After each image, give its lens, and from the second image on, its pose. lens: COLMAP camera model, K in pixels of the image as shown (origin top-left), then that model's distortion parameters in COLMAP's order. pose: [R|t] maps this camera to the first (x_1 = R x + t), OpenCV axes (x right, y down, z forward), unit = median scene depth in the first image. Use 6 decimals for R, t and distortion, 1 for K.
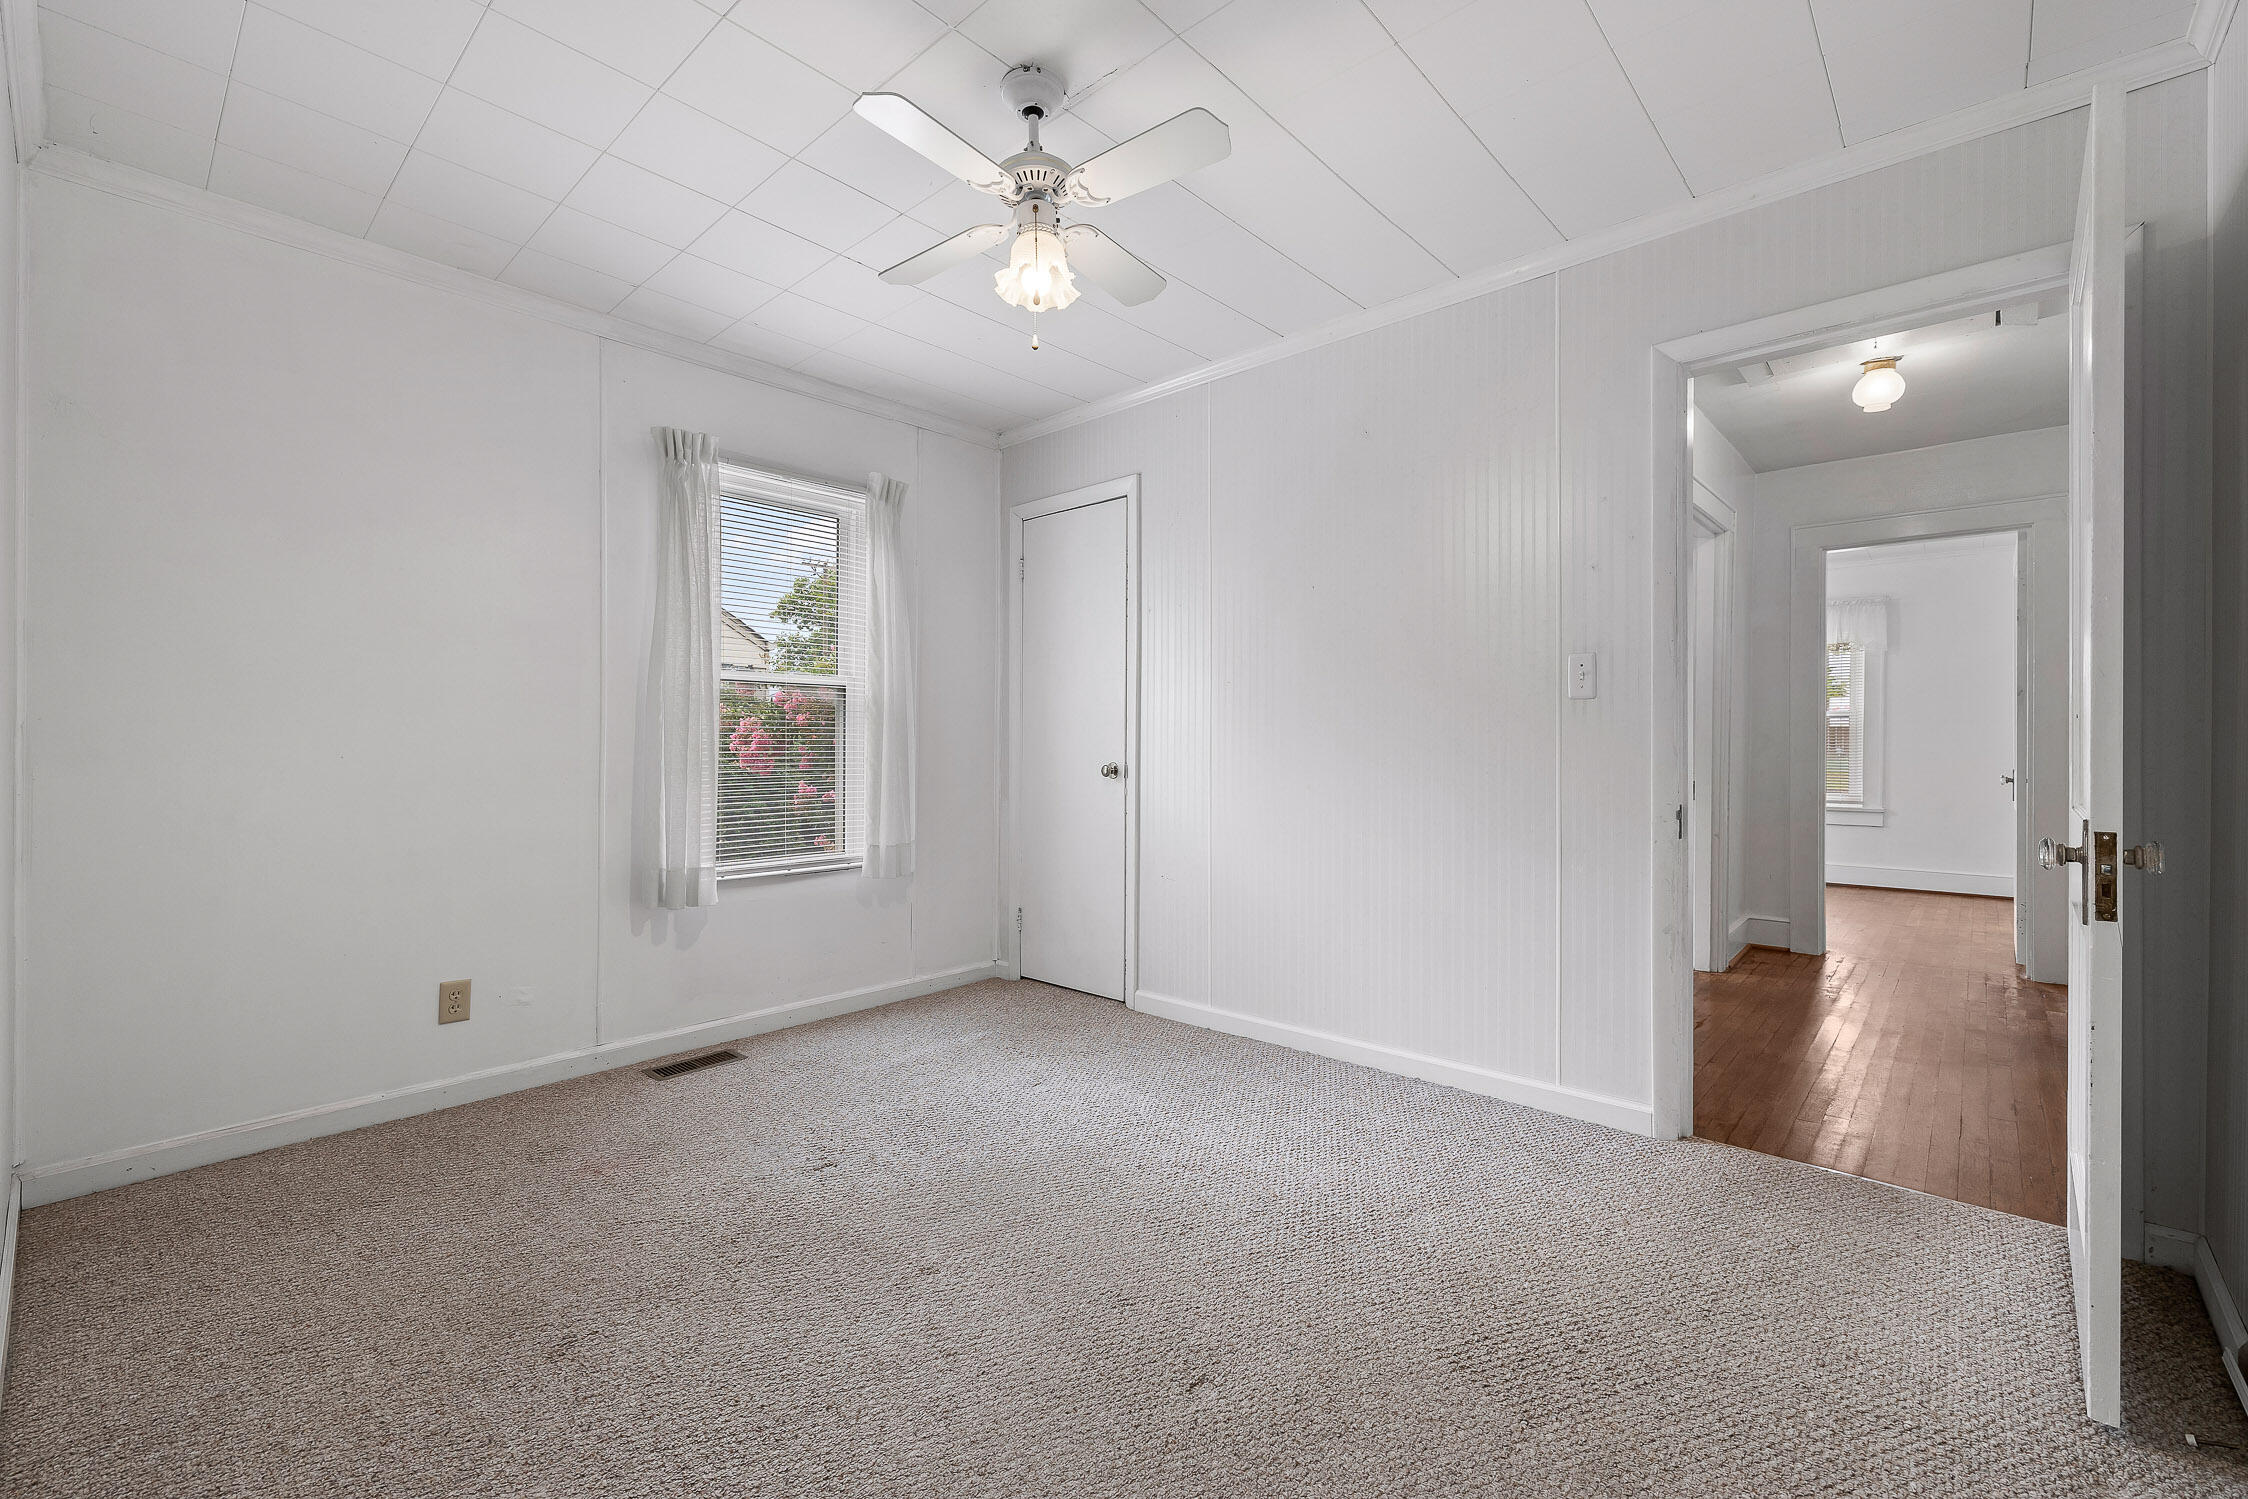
lens RADIAL K [[942.2, 0, 1127.6], [0, 942.2, 745.2], [0, 0, 1]] dist [-0.000398, -0.000059]
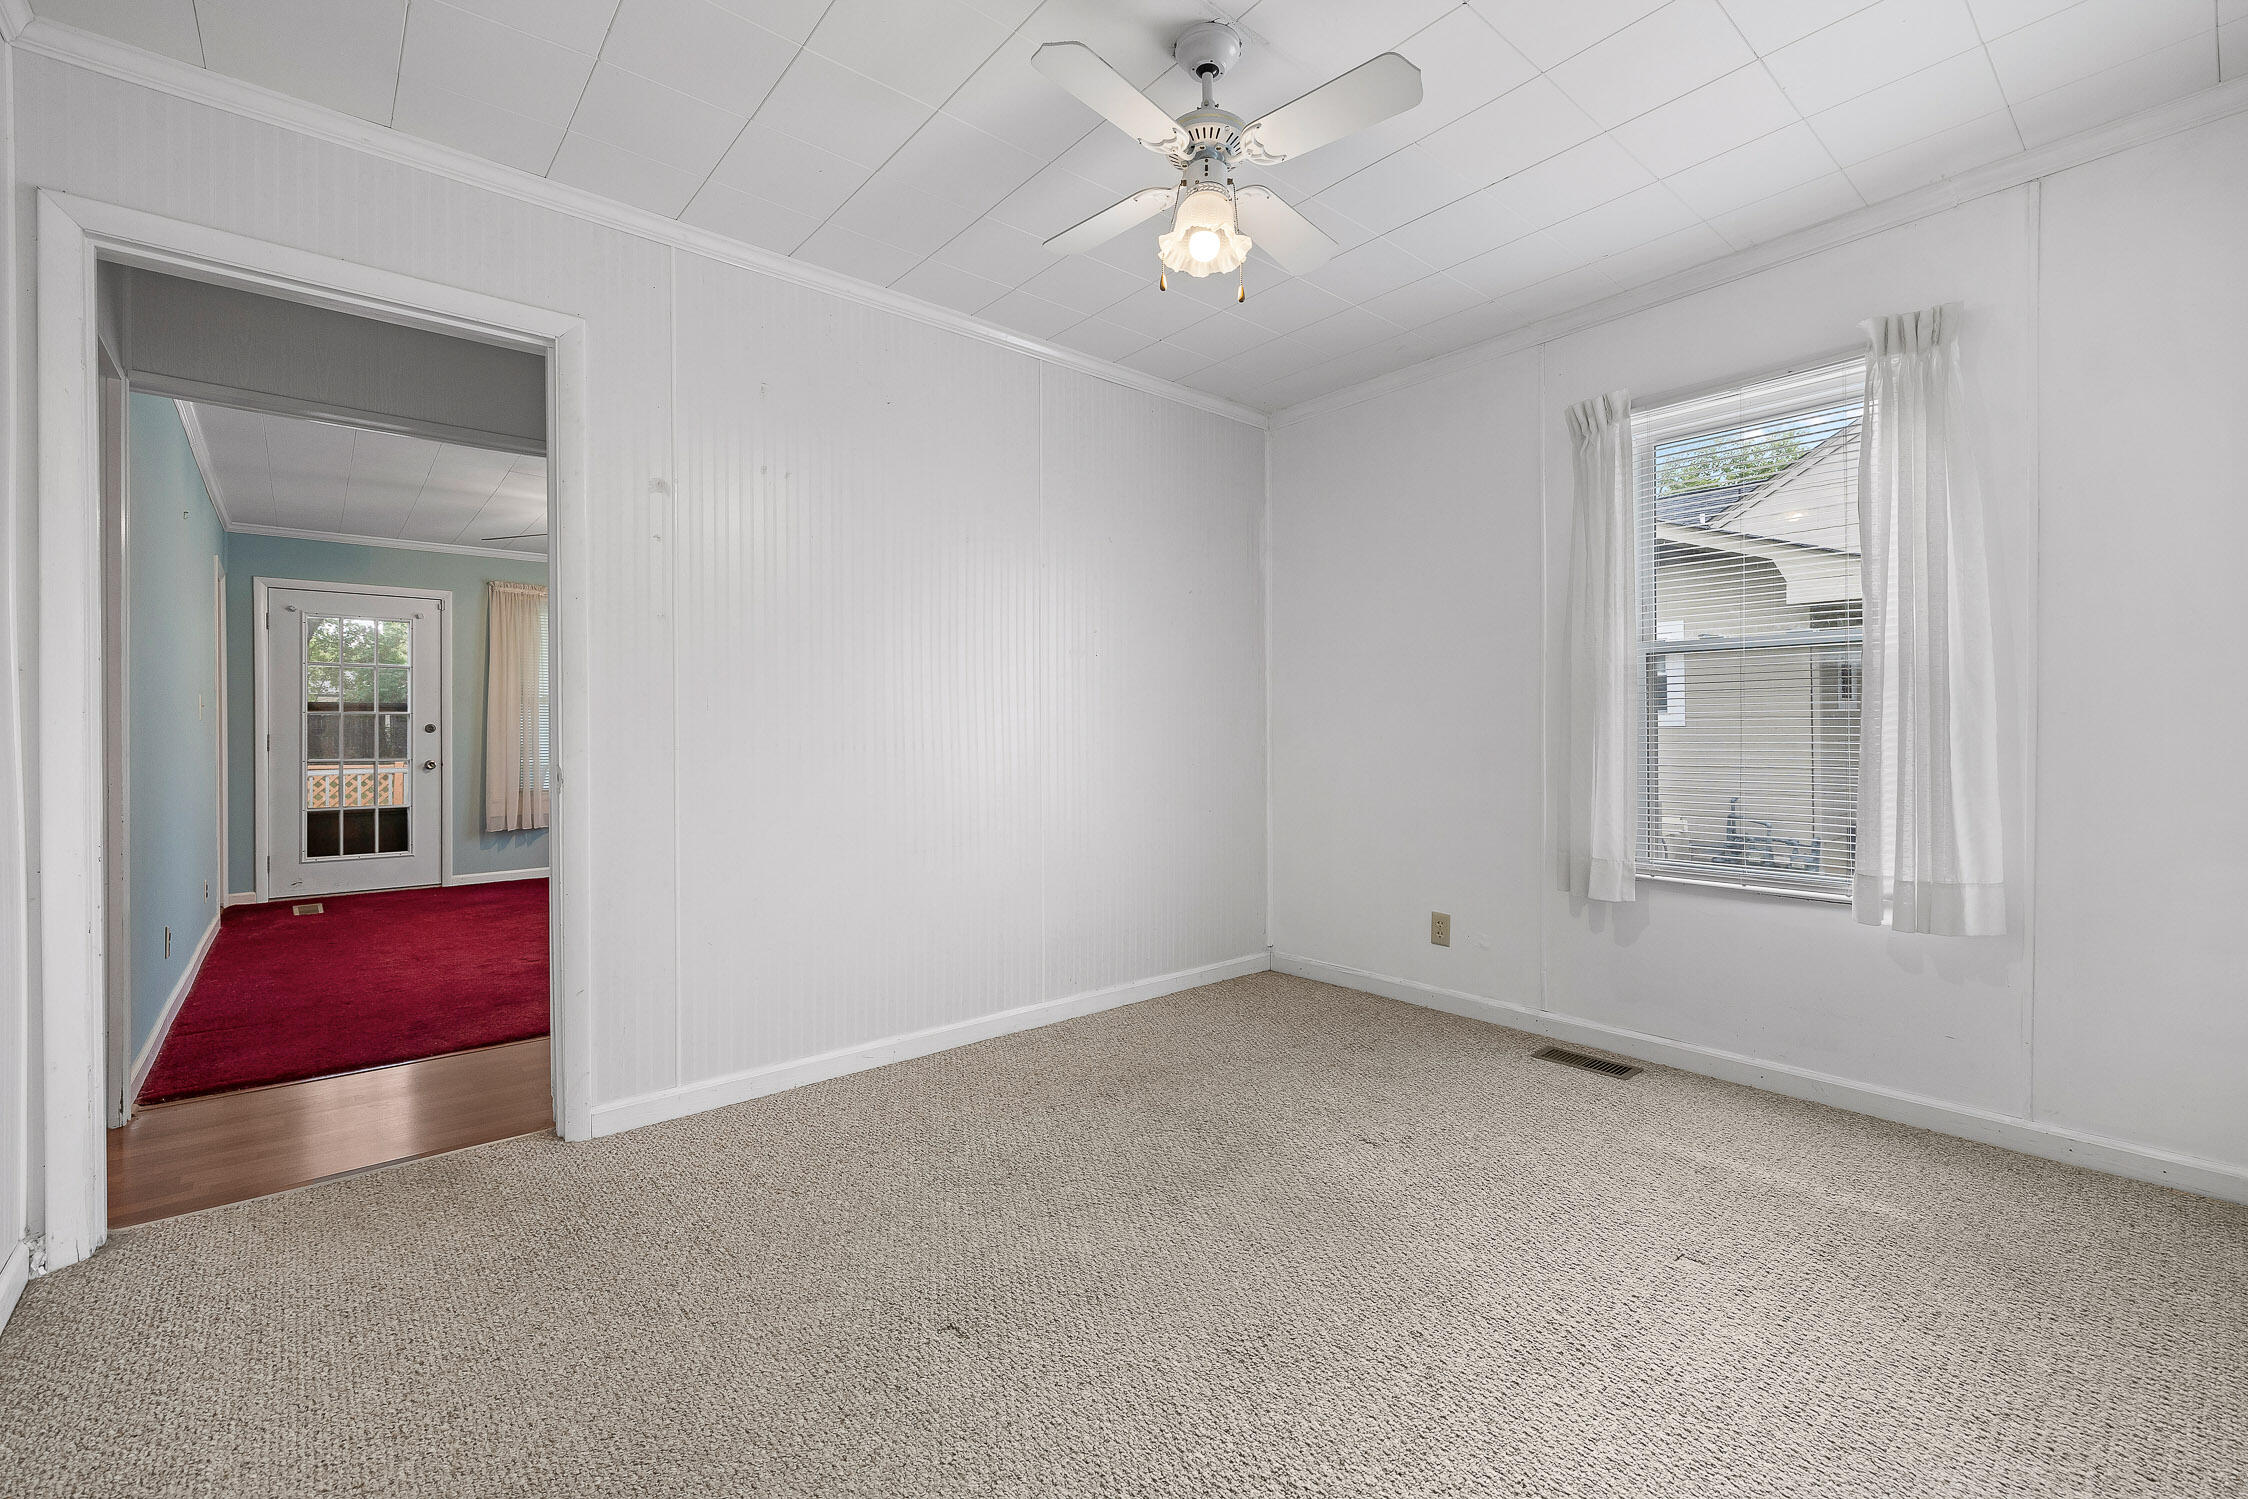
lens RADIAL K [[942.2, 0, 1127.6], [0, 942.2, 745.2], [0, 0, 1]] dist [-0.000398, -0.000059]
pose [[-0.118441, 0.015548, -0.992839, 0.532287], [0.003805, 0.999877, 0.015204, -0.000207], [0.992954, -0.001977, -0.118485, 0.638950]]
